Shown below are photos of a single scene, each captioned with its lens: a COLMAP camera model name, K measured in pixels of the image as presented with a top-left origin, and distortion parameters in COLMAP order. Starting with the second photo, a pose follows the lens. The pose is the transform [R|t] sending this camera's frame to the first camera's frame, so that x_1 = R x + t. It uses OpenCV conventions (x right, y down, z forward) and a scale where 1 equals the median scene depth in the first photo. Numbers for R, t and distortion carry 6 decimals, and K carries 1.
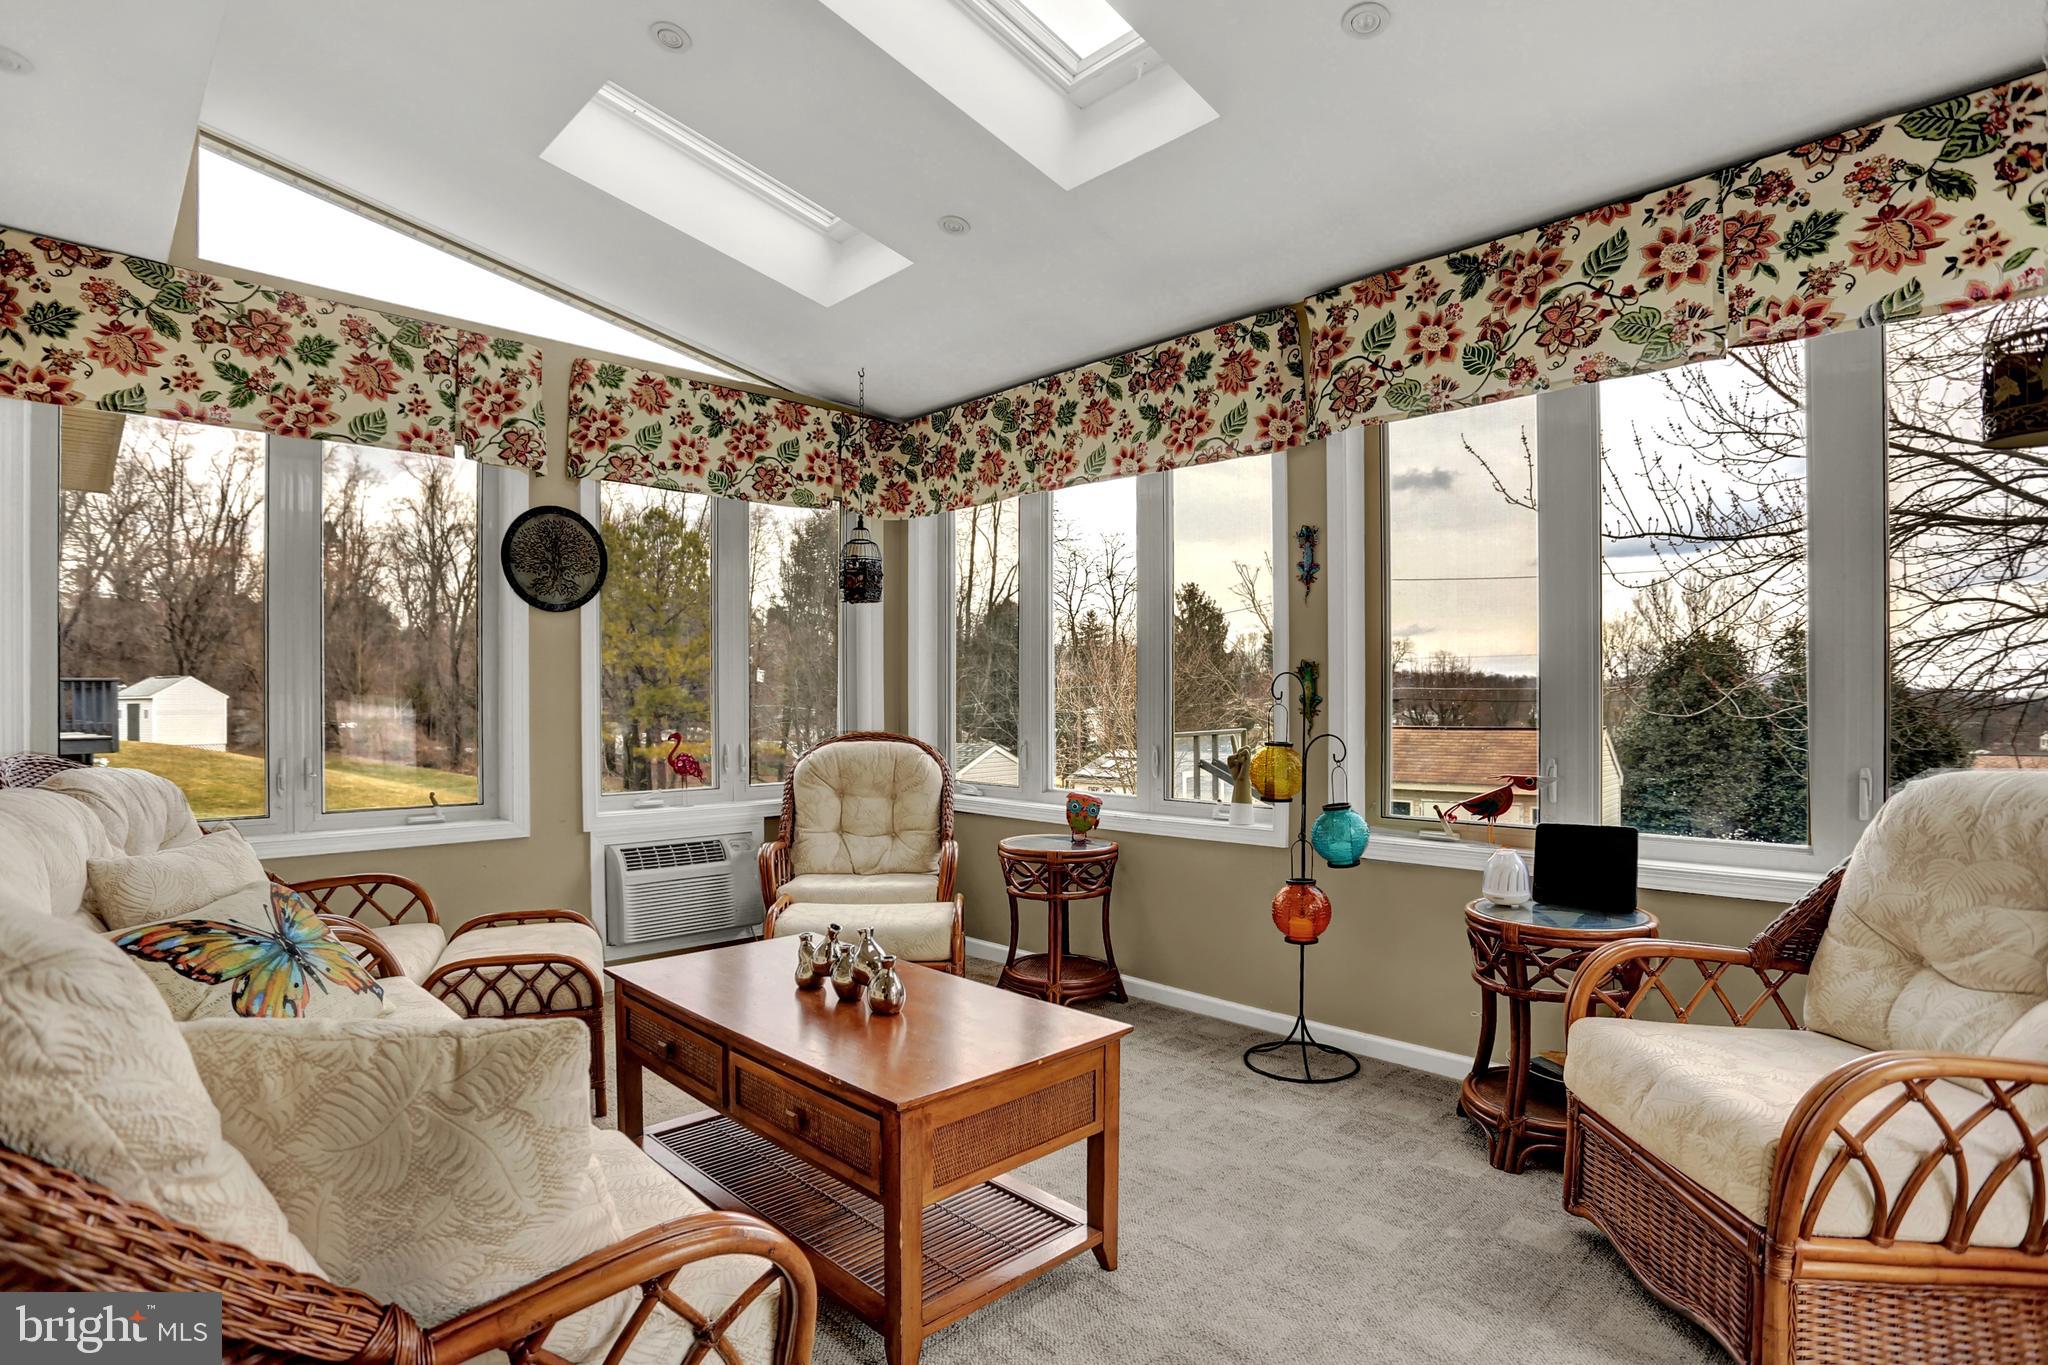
lens RADIAL K [[1005.6, 0, 1018.3], [0, 1005.6, 704.6], [0, 0, 1]] dist [-0.067312, 0.024732]
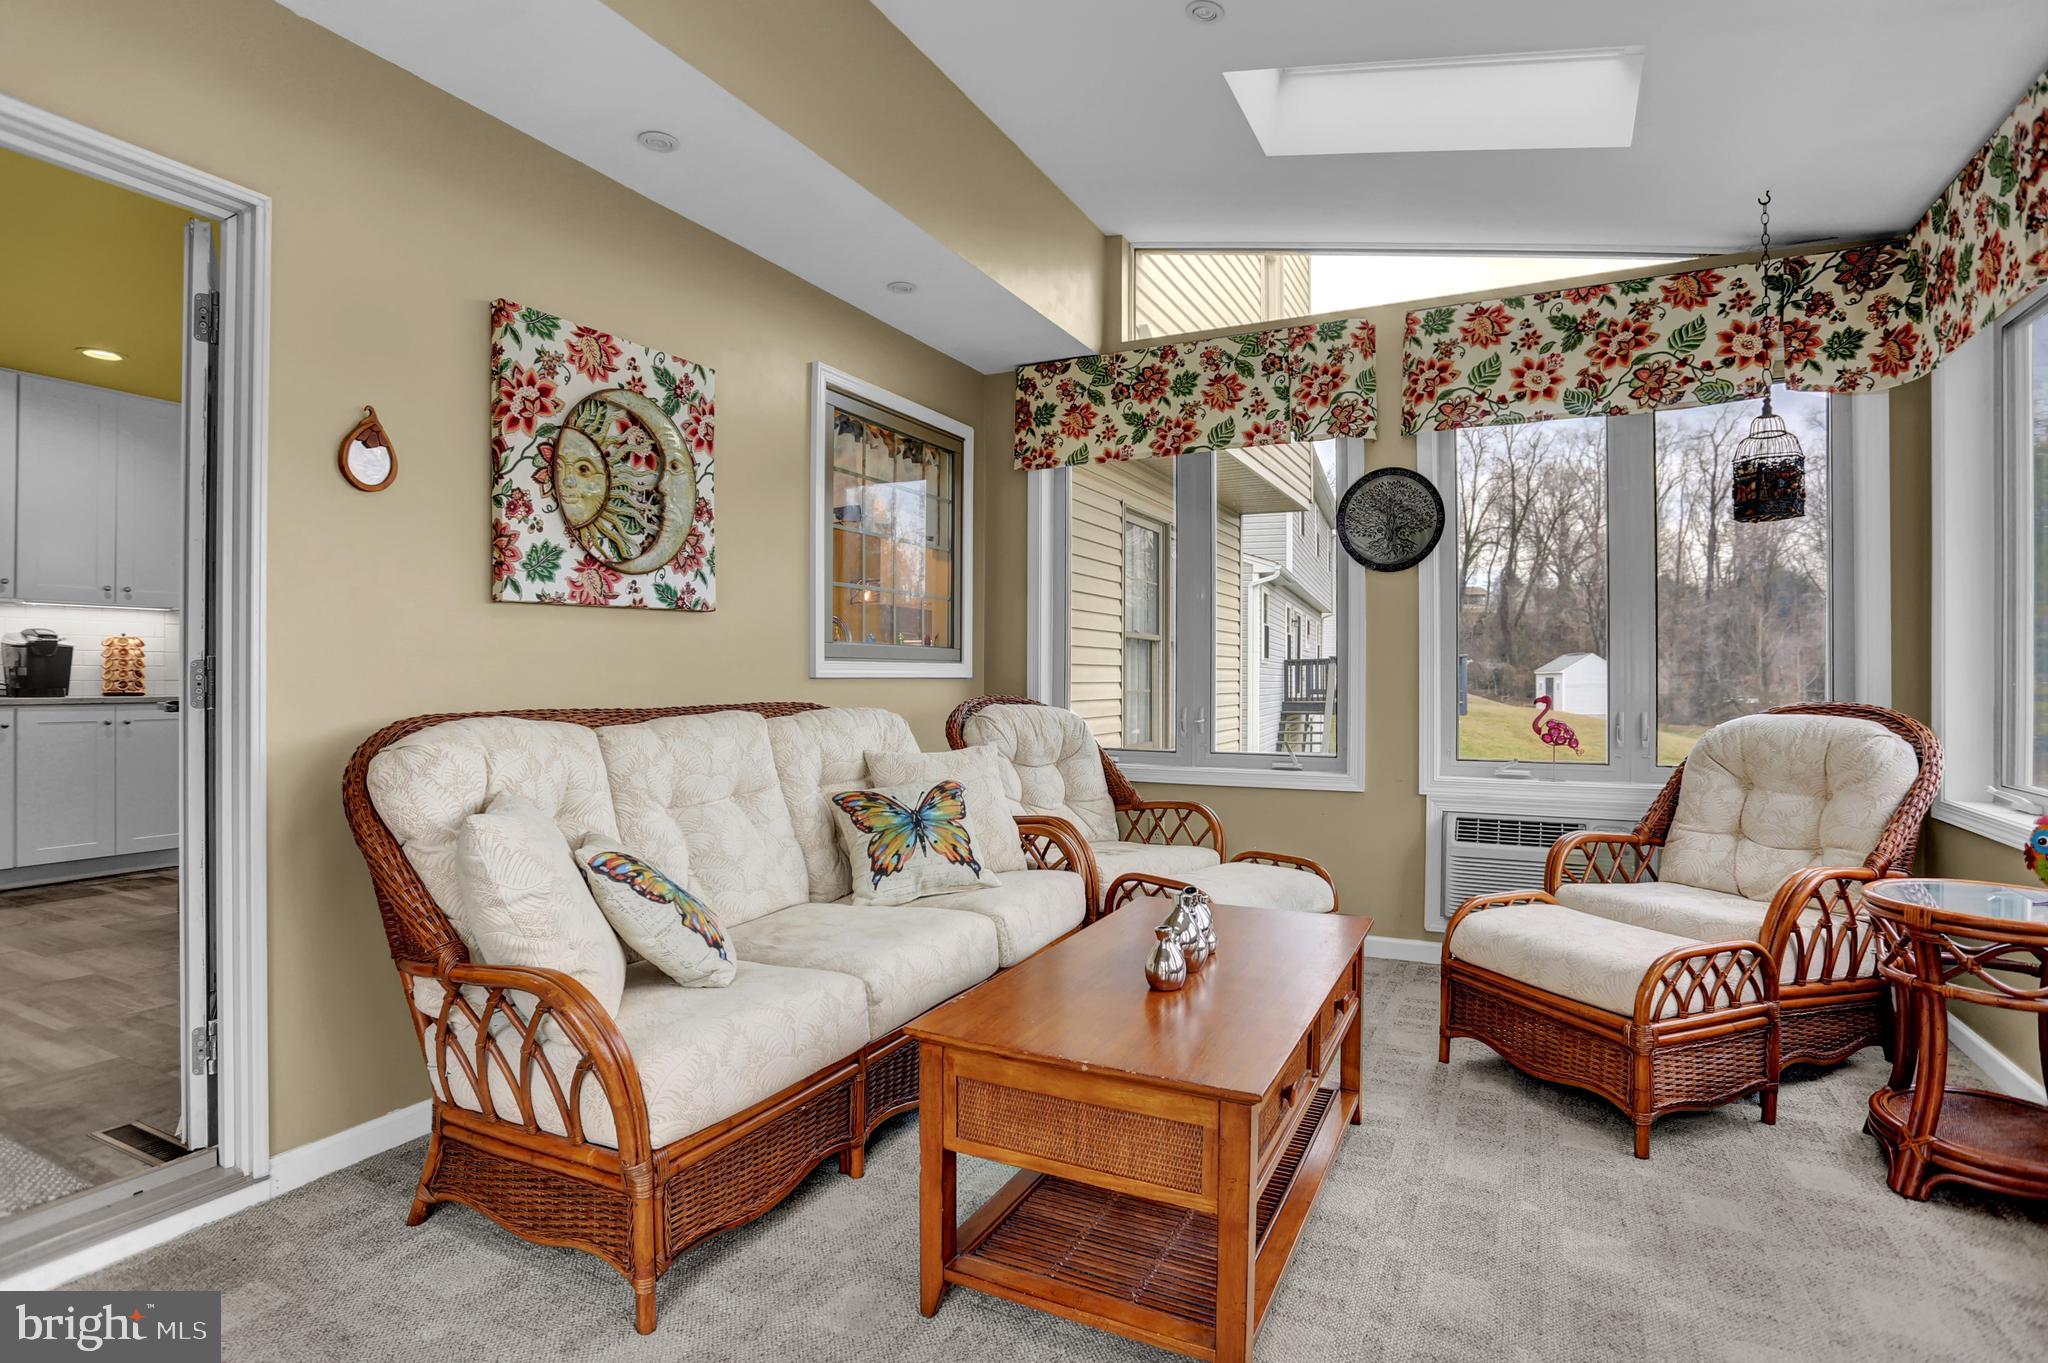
lens RADIAL K [[1005.6, 0, 1014.7], [0, 1005.6, 671.7], [0, 0, 1]] dist [-0.067312, 0.024732]
pose [[0.347578, -0.004868, -0.937638, 0.346679], [-0.003329, 0.999974, -0.006425, 0.015403], [0.937645, 0.005355, 0.347553, 0.287834]]
